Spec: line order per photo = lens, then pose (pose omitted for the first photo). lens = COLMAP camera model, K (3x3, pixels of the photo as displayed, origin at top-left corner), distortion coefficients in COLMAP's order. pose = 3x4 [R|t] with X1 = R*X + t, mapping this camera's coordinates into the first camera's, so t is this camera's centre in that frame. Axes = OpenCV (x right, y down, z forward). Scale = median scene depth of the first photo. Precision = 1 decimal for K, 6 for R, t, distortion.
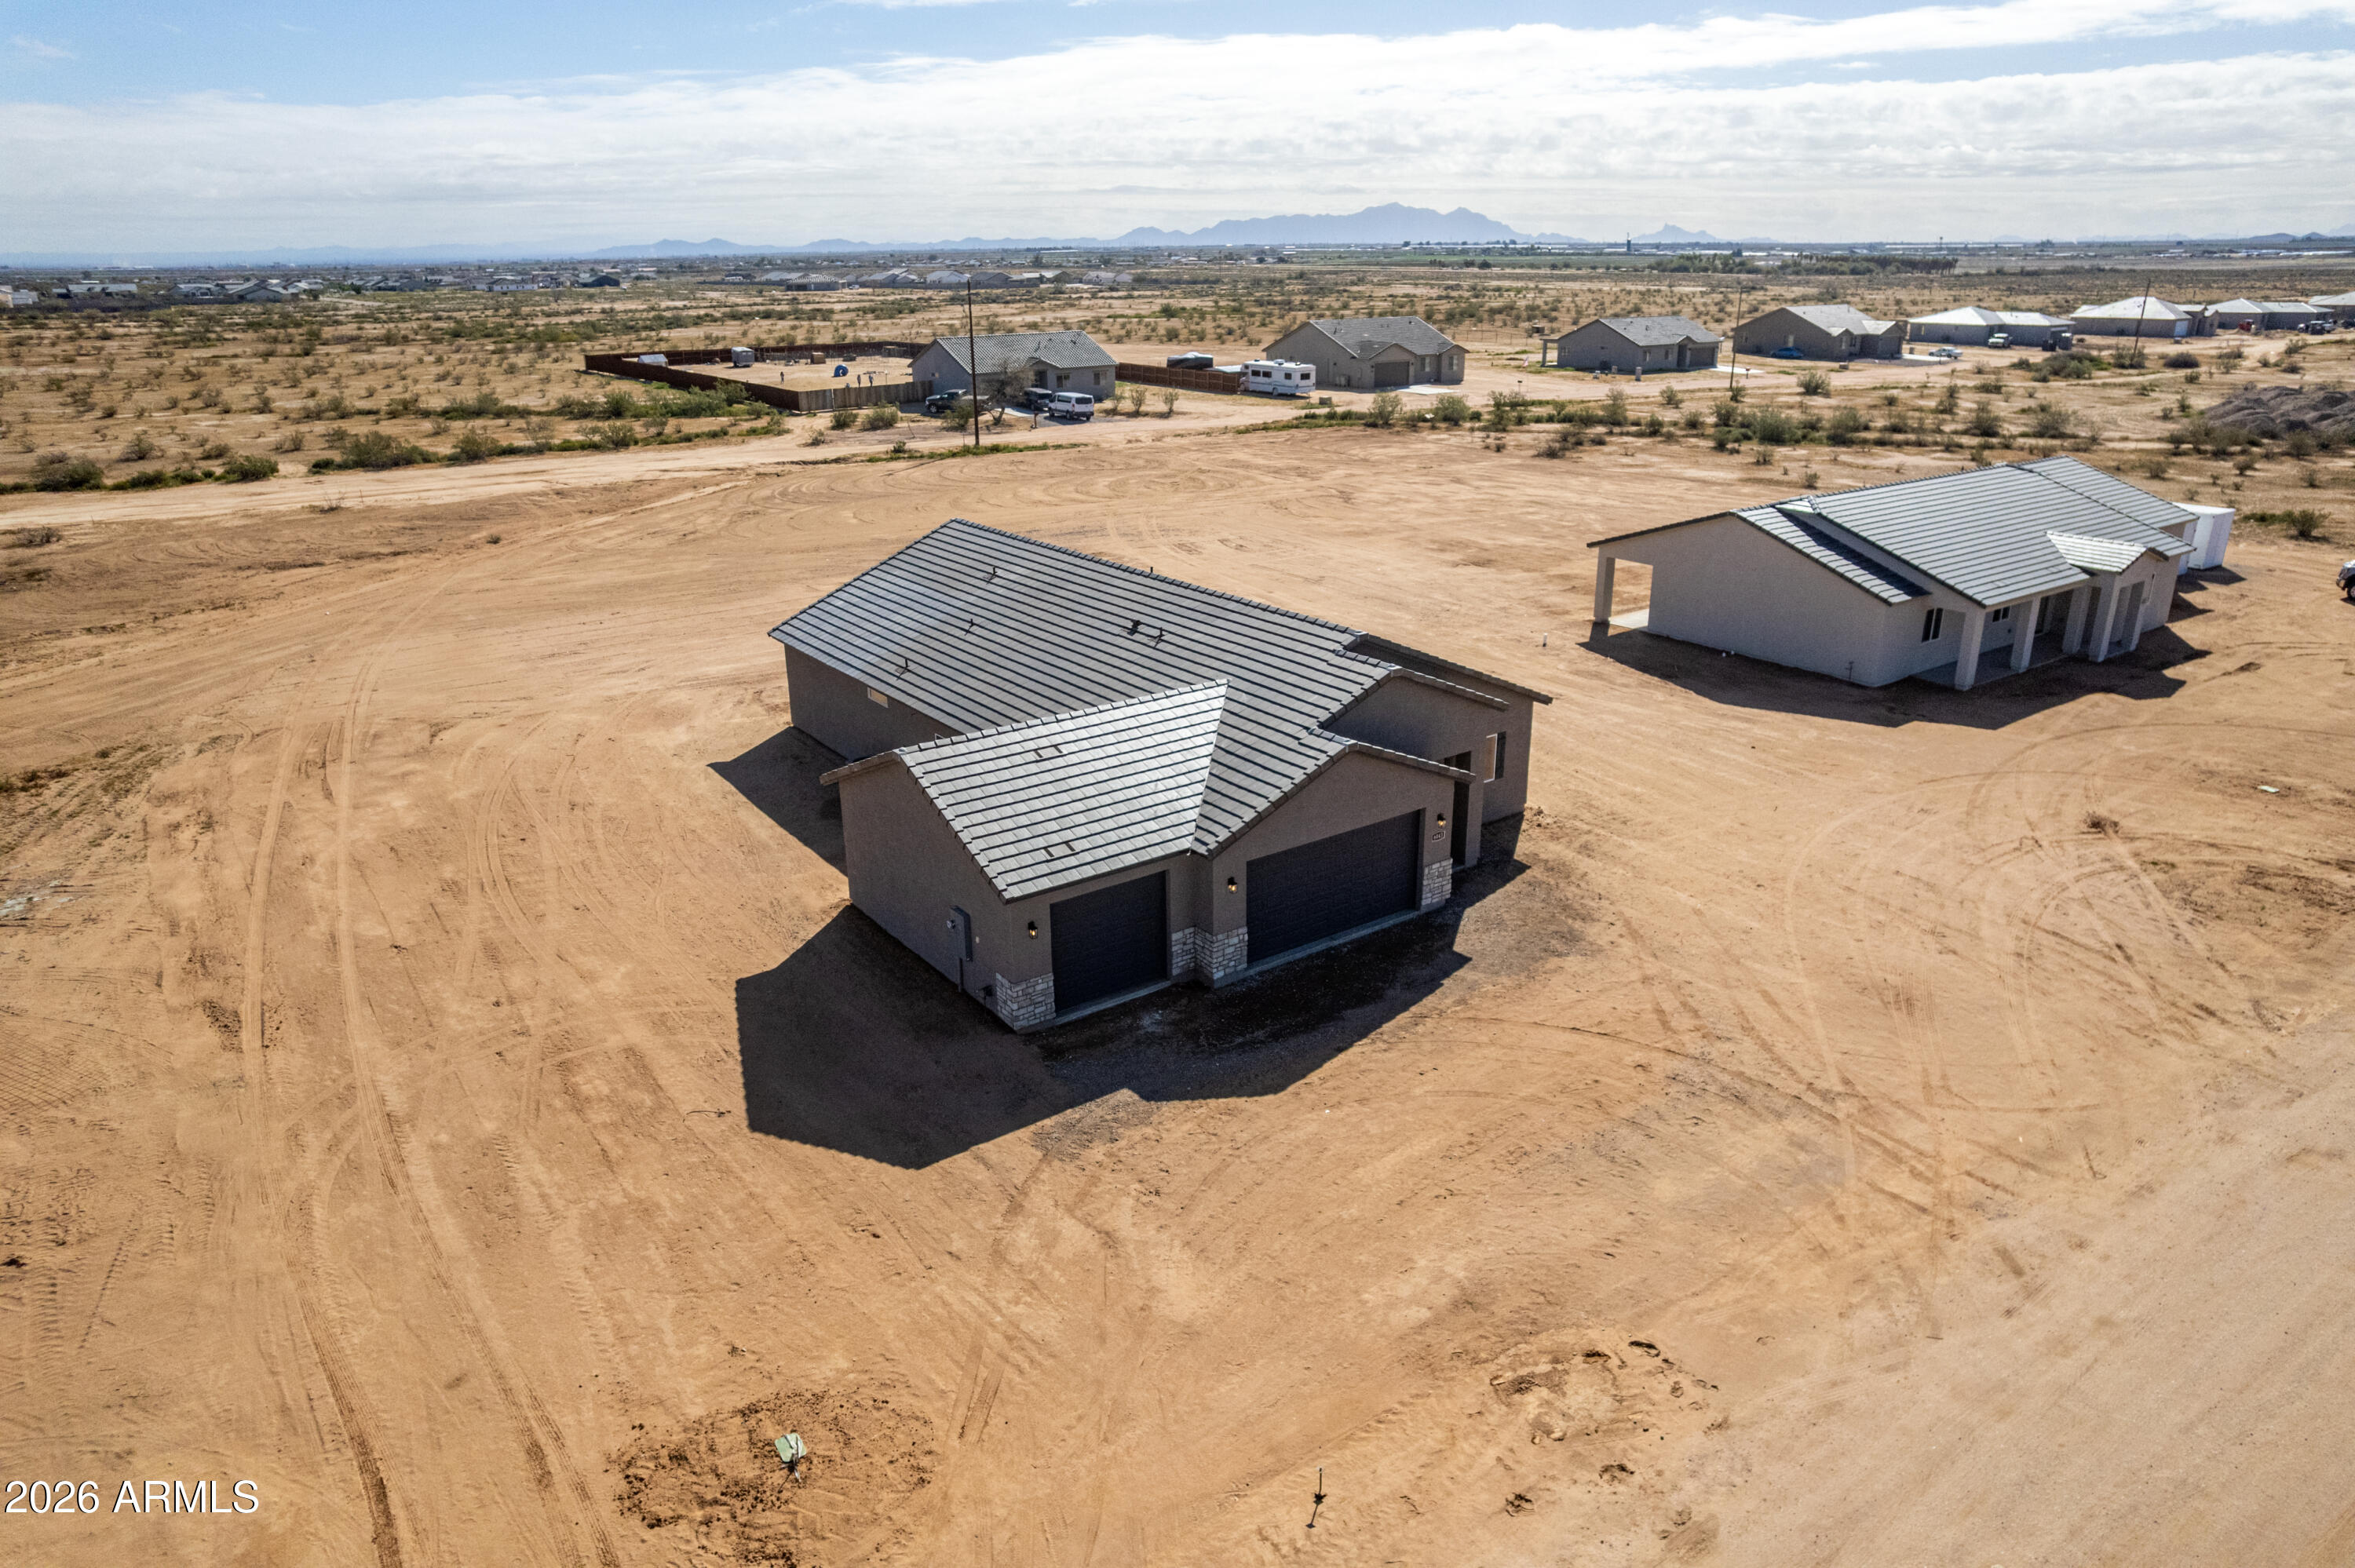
lens RADIAL K [[1512.1, 0, 1177.5], [0, 1512.1, 784.0], [0, 0, 1]] dist [-0.079671, 0.073336]
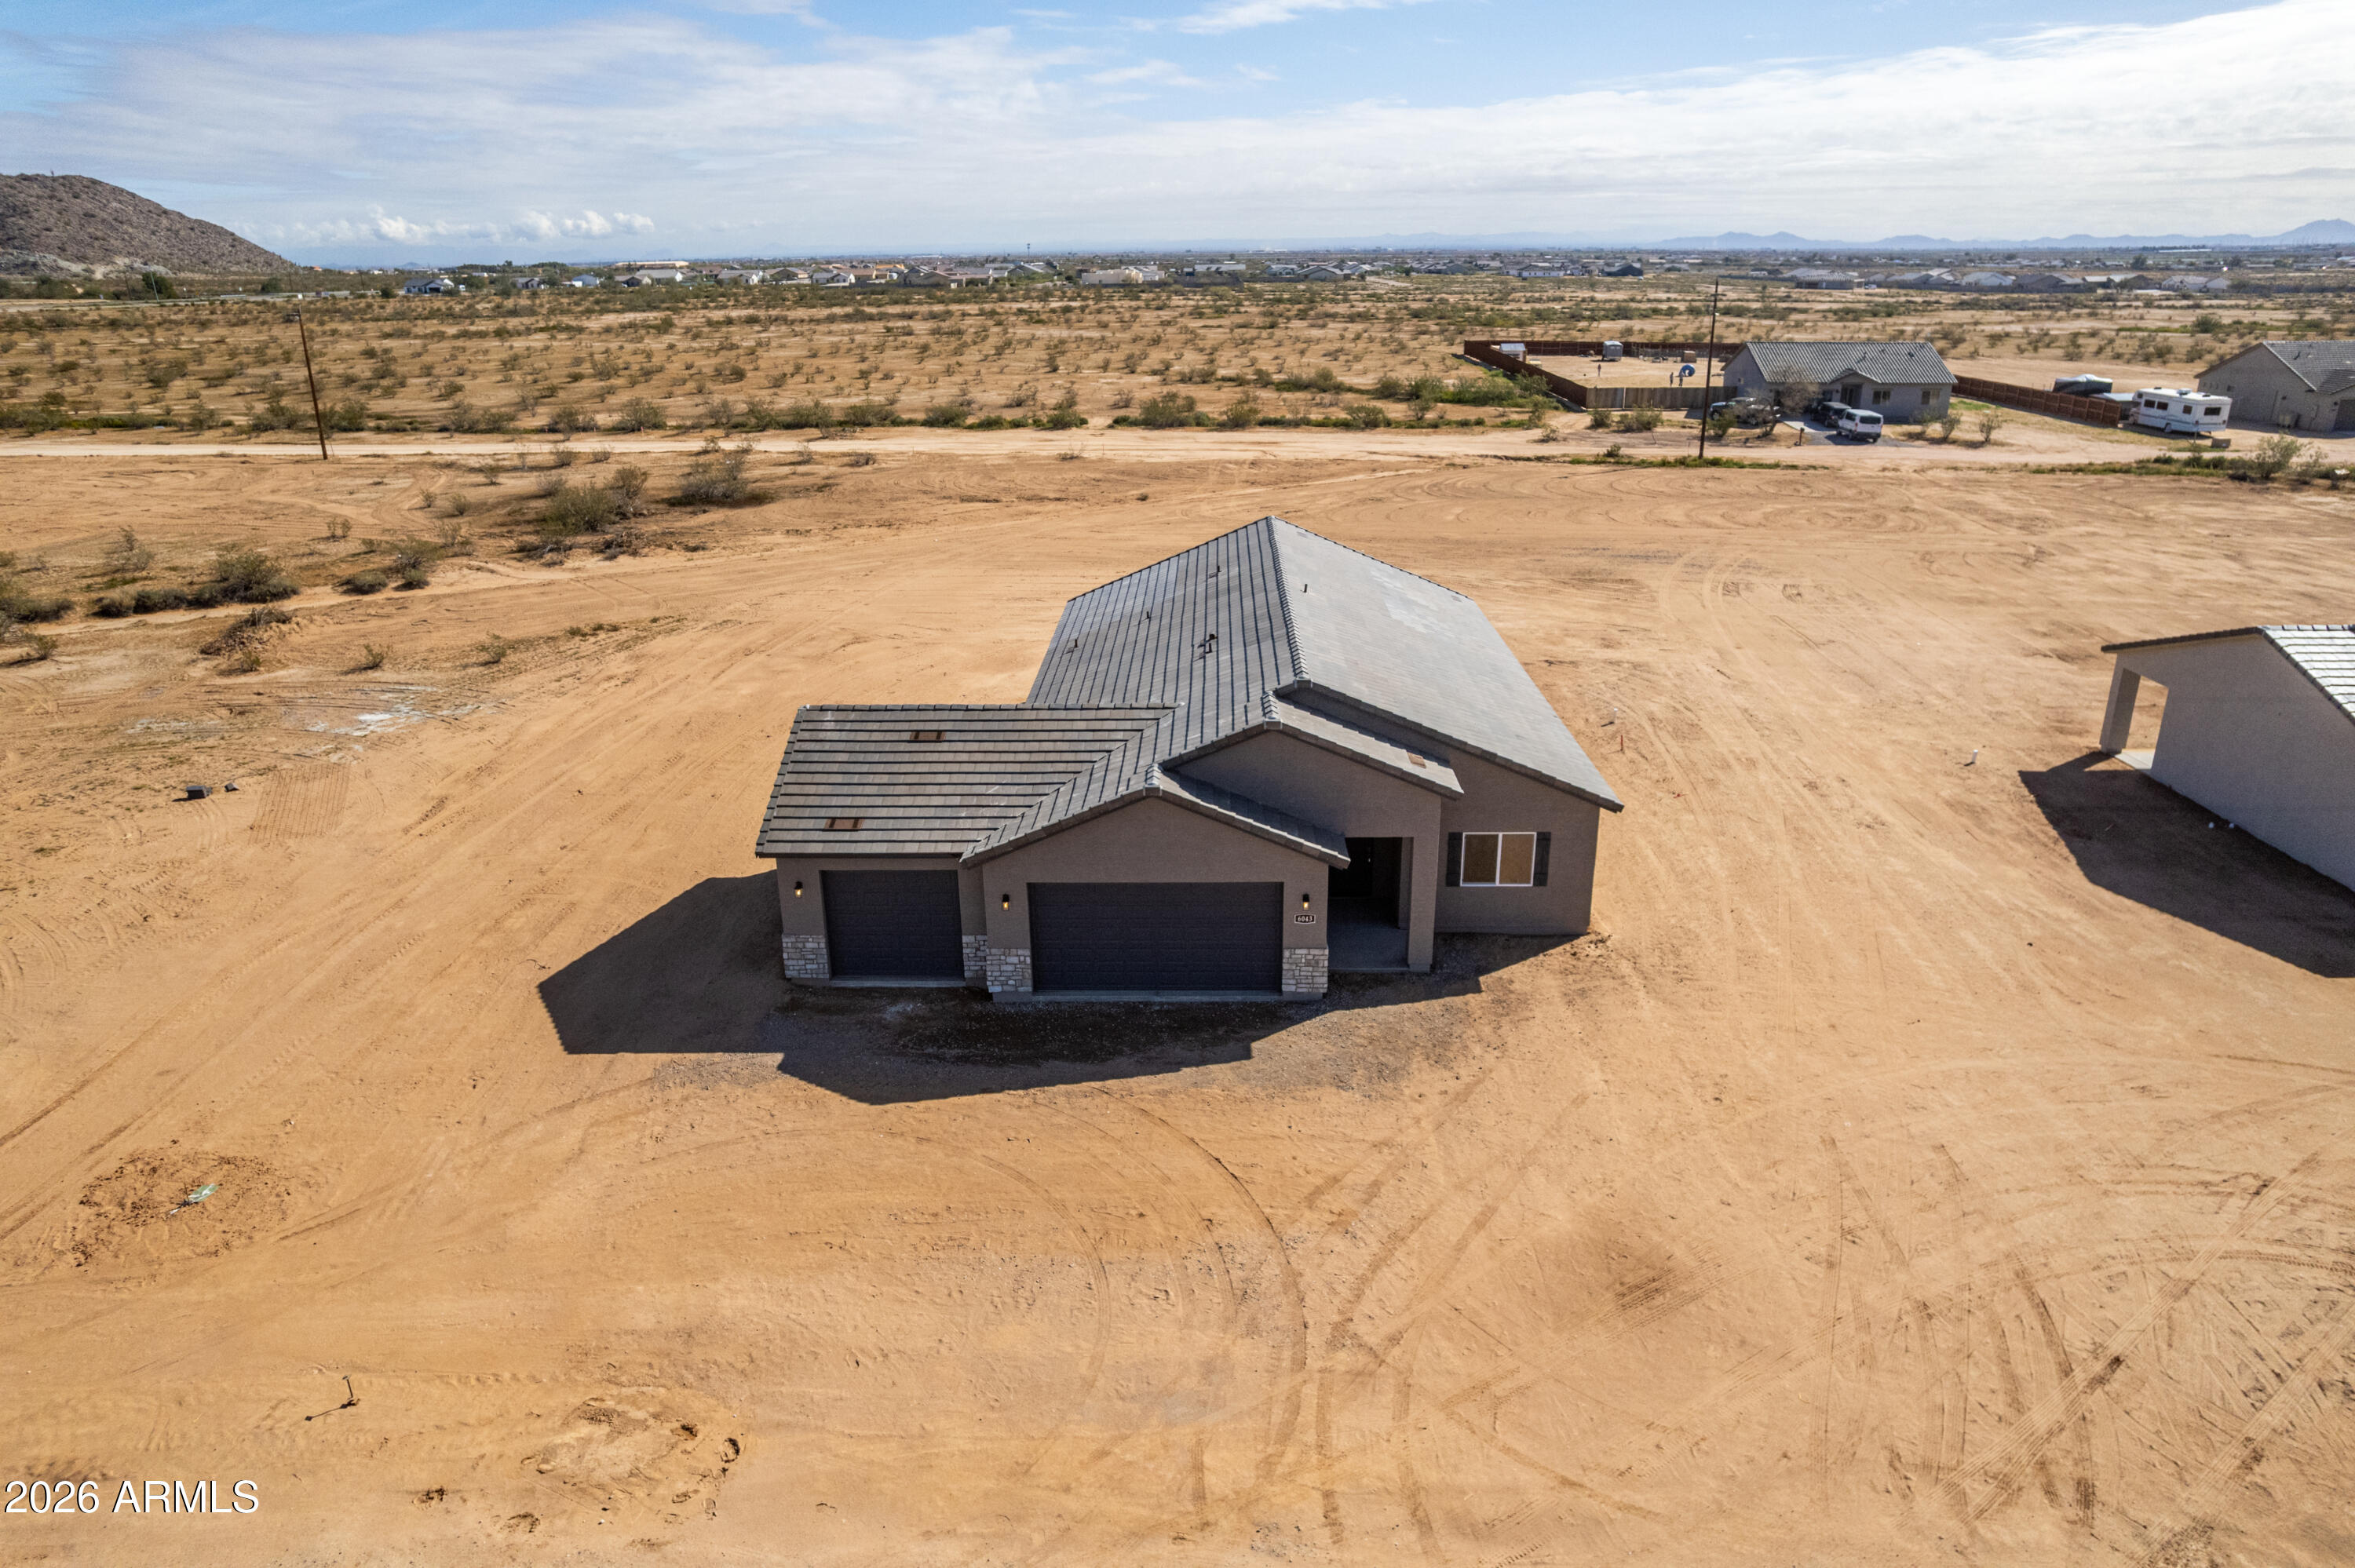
lens RADIAL K [[1512.1, 0, 1177.5], [0, 1512.1, 784.0], [0, 0, 1]] dist [-0.079671, 0.073336]
pose [[0.797408, 0.206134, -0.567142, 0.409254], [-0.203326, 0.976670, 0.069102, -0.060274], [0.568154, 0.060212, 0.820716, 0.159823]]
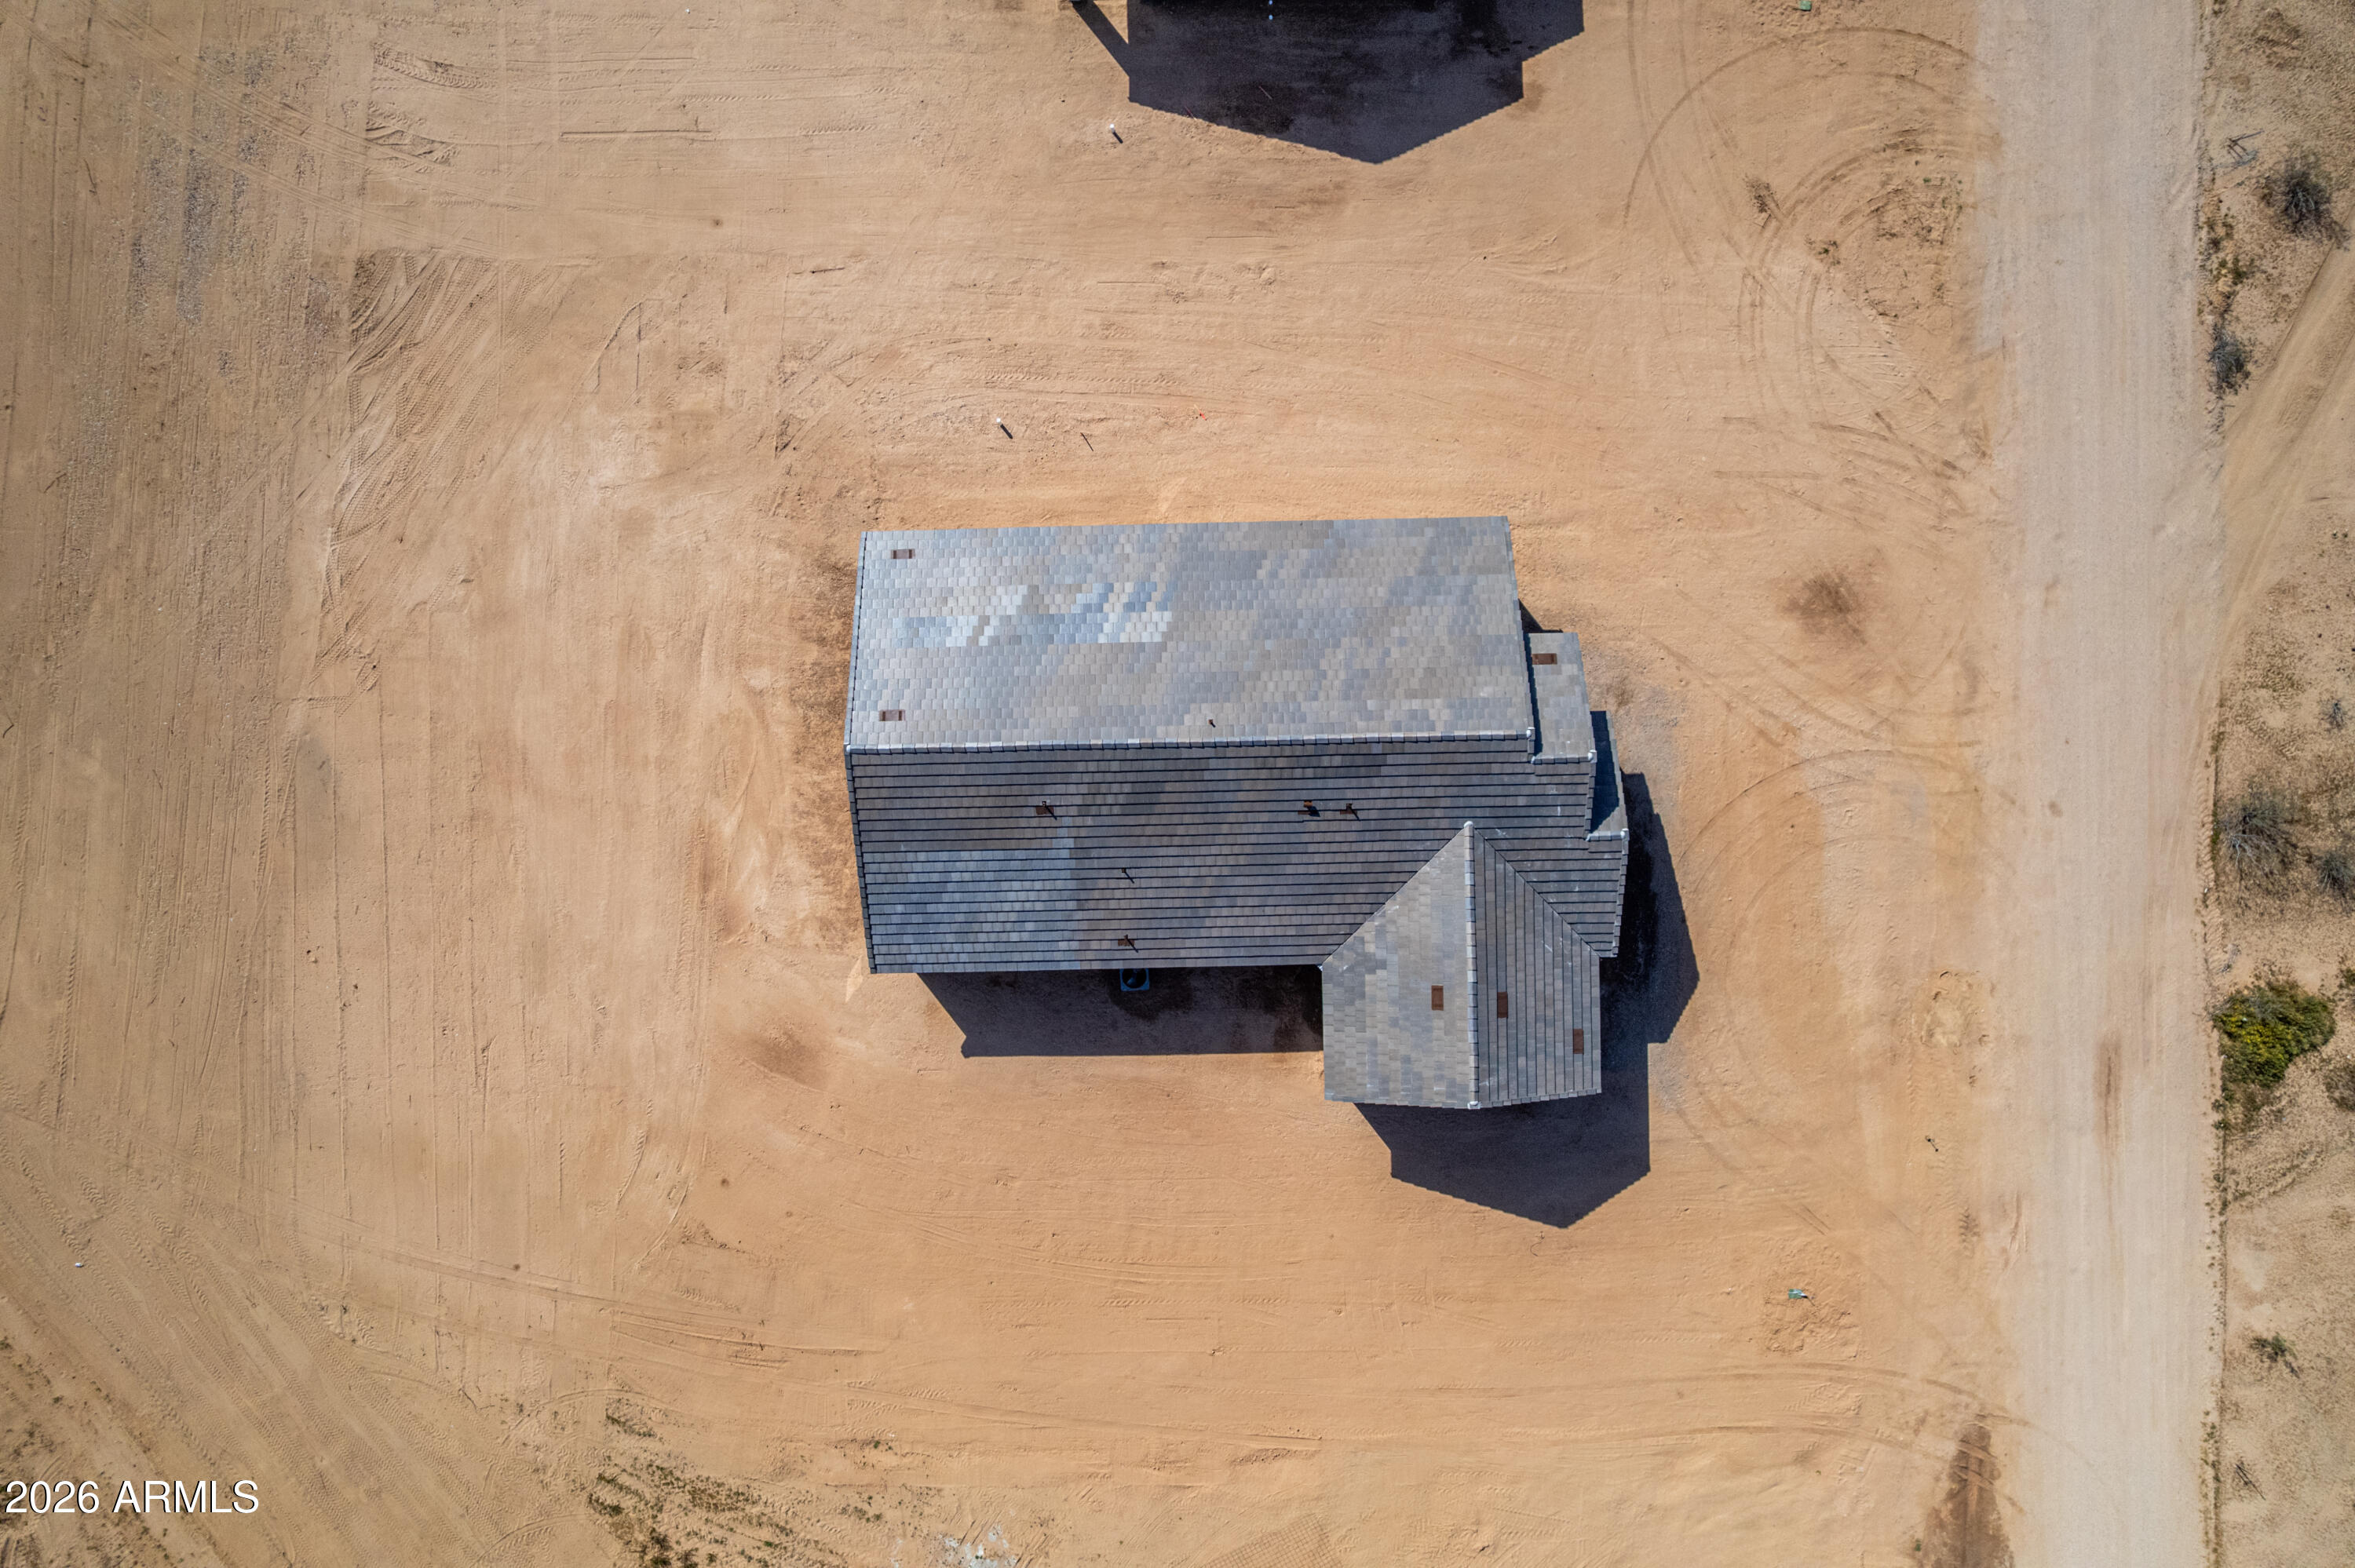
lens RADIAL K [[1512.1, 0, 1177.5], [0, 1512.1, 784.0], [0, 0, 1]] dist [-0.079671, 0.073336]
pose [[0.566709, -0.823854, 0.010272, -0.064078], [0.280080, 0.204355, 0.937973, -0.946584], [-0.774852, -0.528681, 0.346555, 0.543672]]
